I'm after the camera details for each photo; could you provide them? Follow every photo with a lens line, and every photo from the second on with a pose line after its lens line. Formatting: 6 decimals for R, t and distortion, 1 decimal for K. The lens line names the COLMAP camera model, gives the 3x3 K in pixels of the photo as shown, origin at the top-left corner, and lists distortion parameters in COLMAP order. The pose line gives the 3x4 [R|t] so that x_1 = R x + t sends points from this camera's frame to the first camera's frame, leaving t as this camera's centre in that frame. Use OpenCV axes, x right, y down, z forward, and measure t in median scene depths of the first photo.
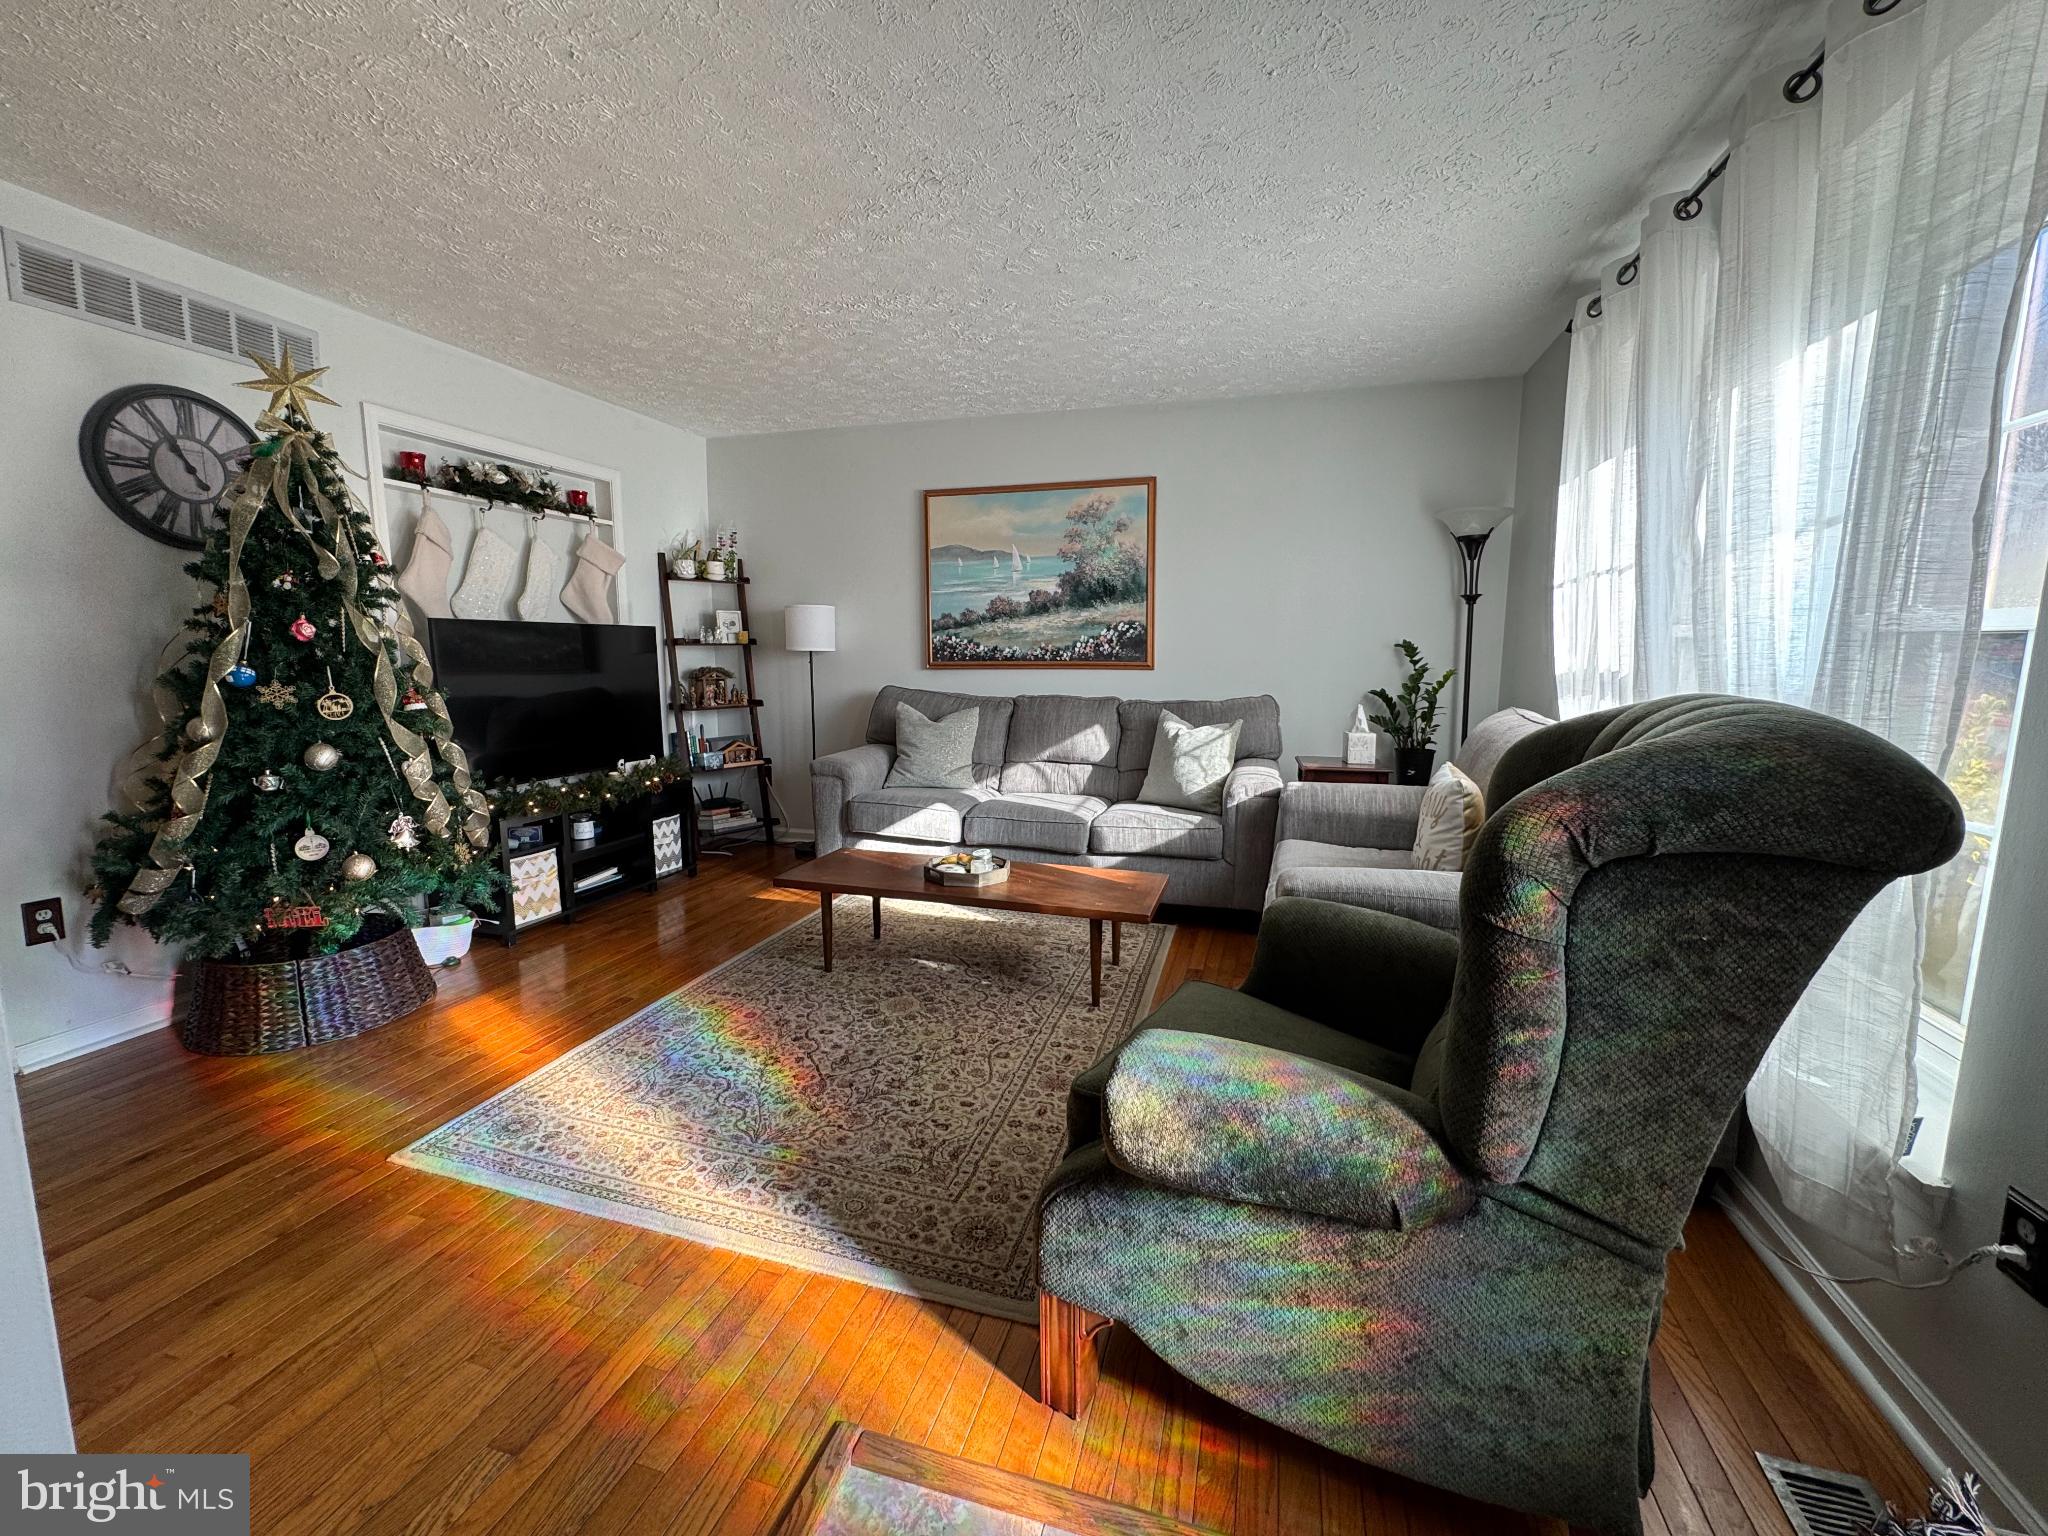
lens RADIAL K [[816.2, 0, 1030.3], [0, 816.2, 766.0], [0, 0, 1]] dist [-0.001539, 0.000197]
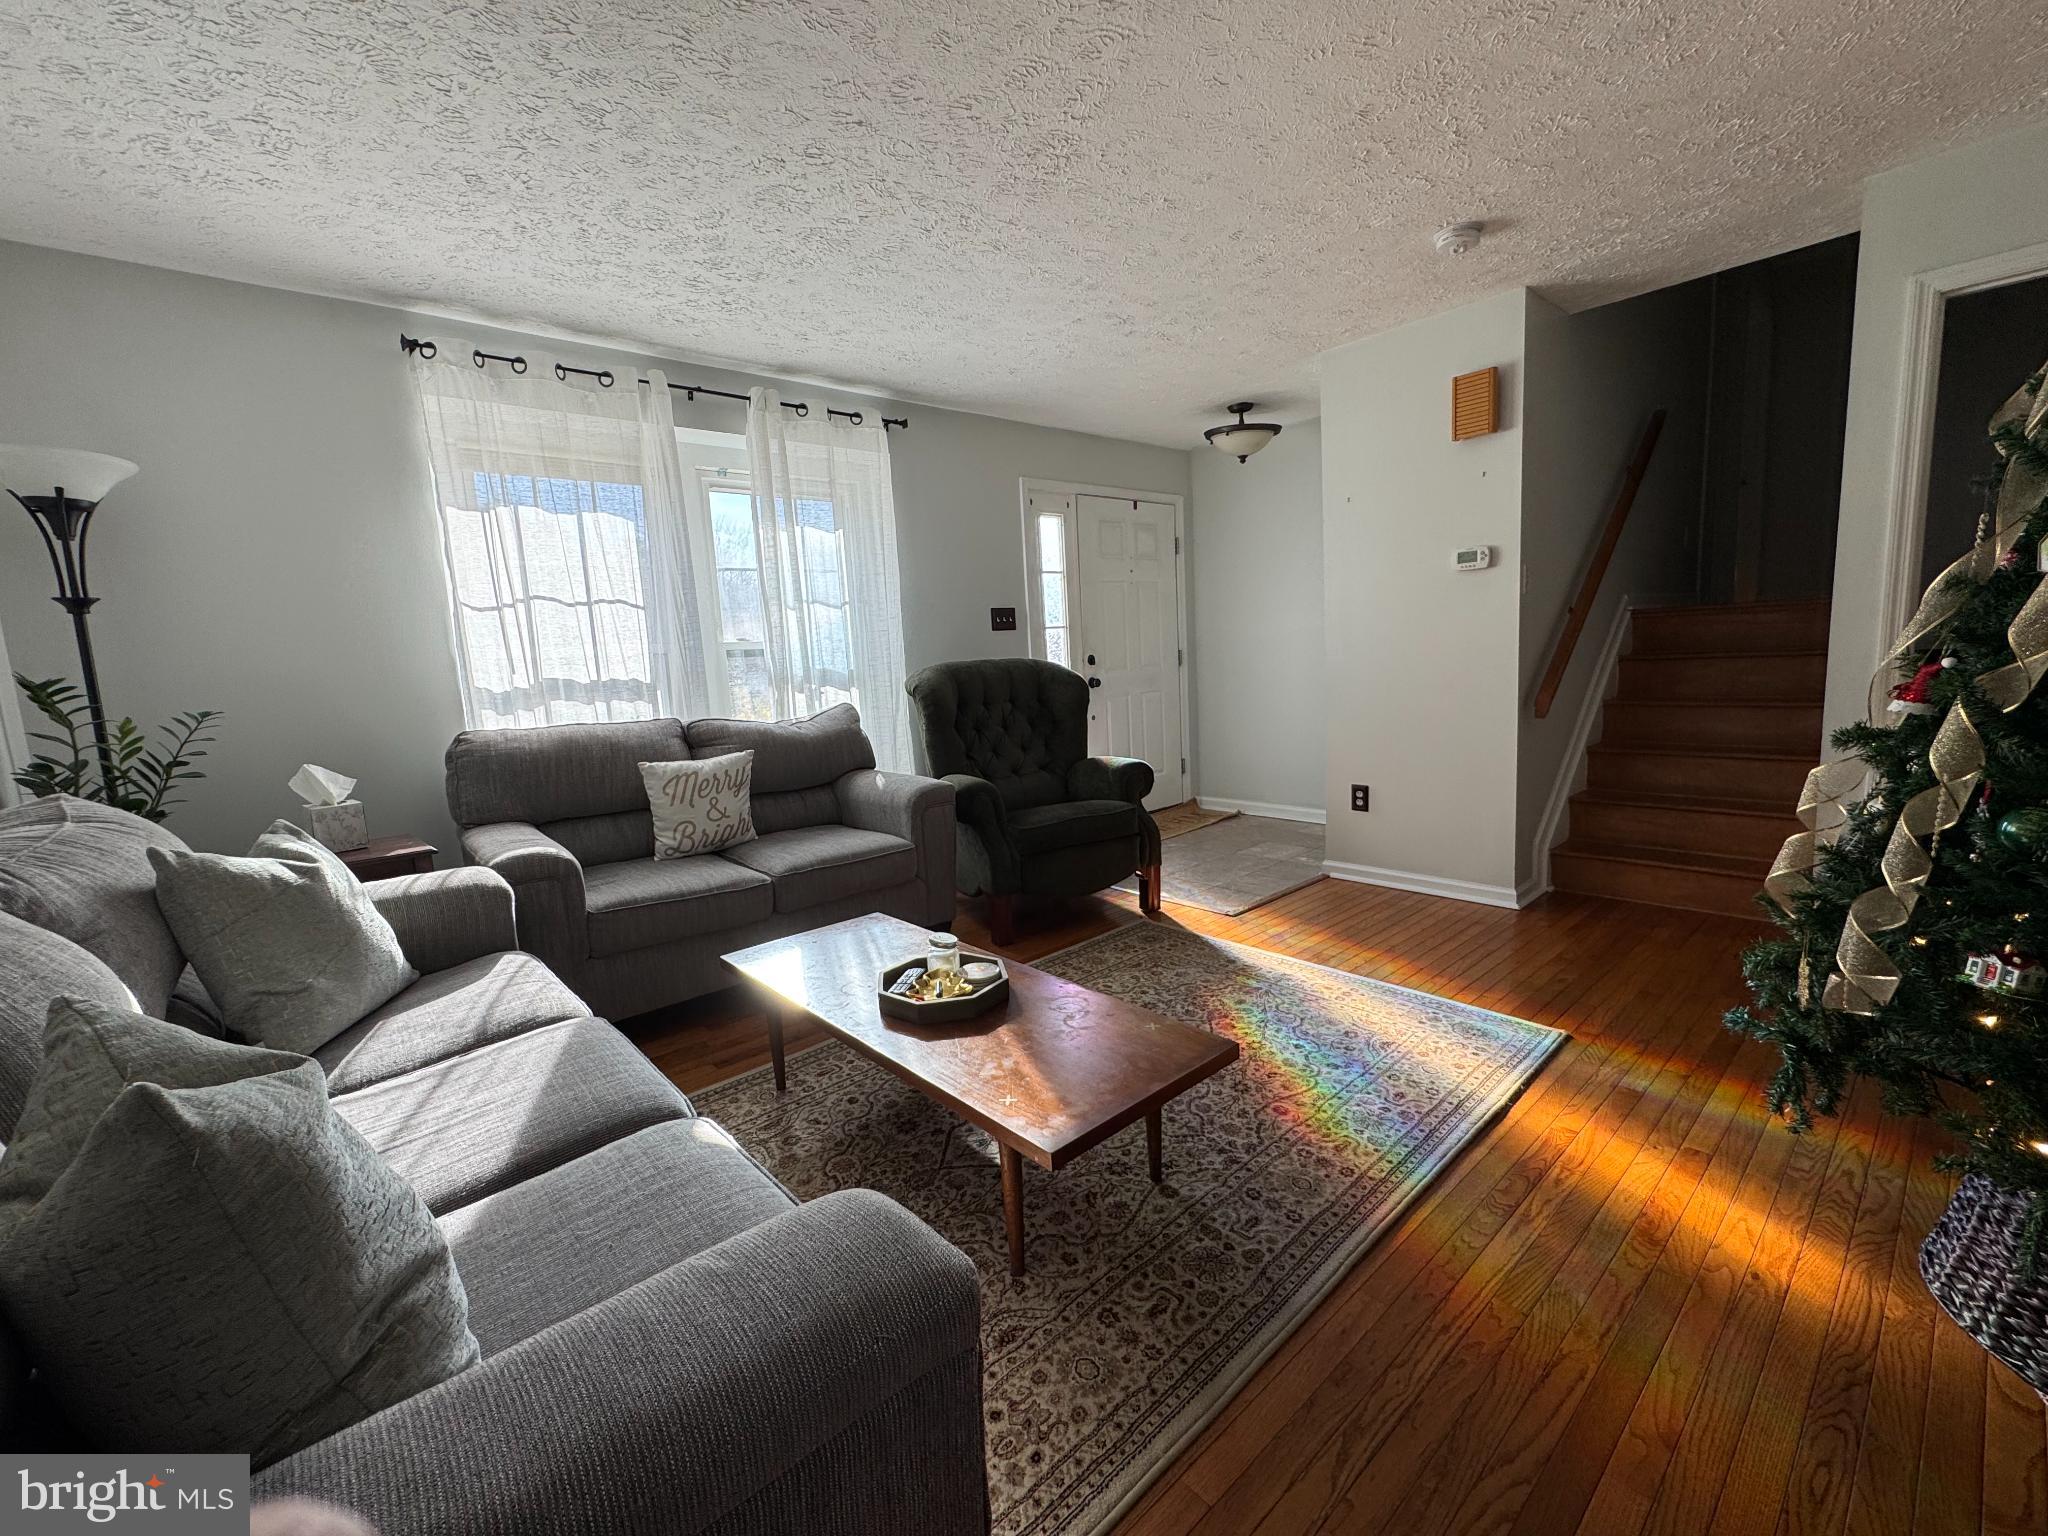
lens RADIAL K [[816.2, 0, 1030.3], [0, 816.2, 766.0], [0, 0, 1]] dist [-0.001539, 0.000197]
pose [[-0.835216, -0.035782, 0.548756, -0.710813], [0.128594, 0.957506, 0.258158, -0.285871], [-0.534675, 0.286184, -0.795123, 2.100328]]
